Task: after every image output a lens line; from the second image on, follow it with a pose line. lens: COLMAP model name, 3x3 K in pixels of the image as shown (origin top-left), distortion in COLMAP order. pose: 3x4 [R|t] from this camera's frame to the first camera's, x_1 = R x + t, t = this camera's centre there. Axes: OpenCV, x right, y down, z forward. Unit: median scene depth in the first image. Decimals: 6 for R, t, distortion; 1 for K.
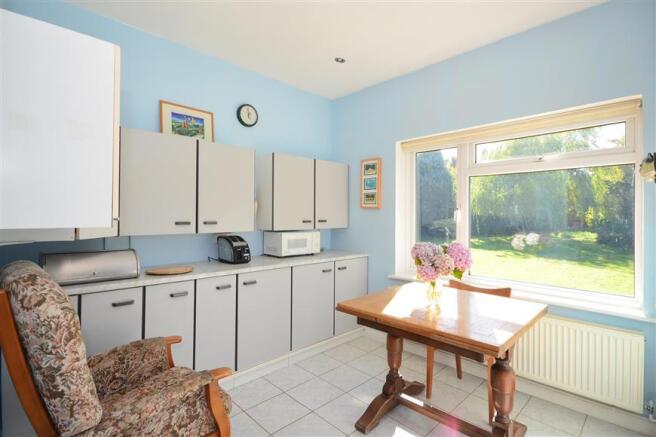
lens RADIAL K [[337.9, 0, 328.0], [0, 337.9, 218.5], [0, 0, 1]] dist [0.003635, 0.000667]
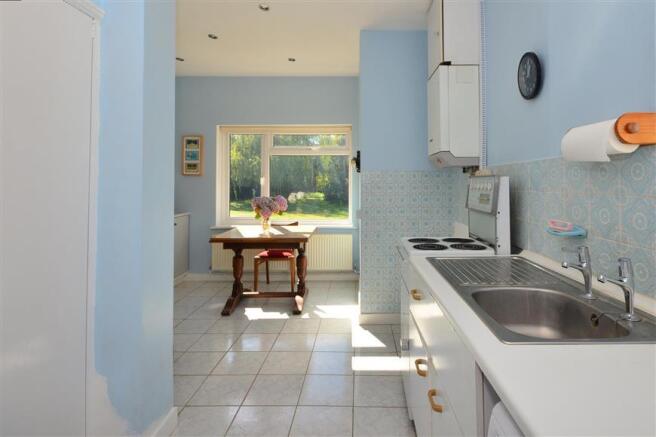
lens RADIAL K [[335.6, 0, 328.0], [0, 335.6, 218.5], [0, 0, 1]] dist [-0.000575, -0.000049]
pose [[0.775112, -0.076944, 0.627121, -0.282113], [0.010806, 0.994026, 0.108606, -0.000916], [-0.631731, -0.077405, 0.771313, -0.290832]]
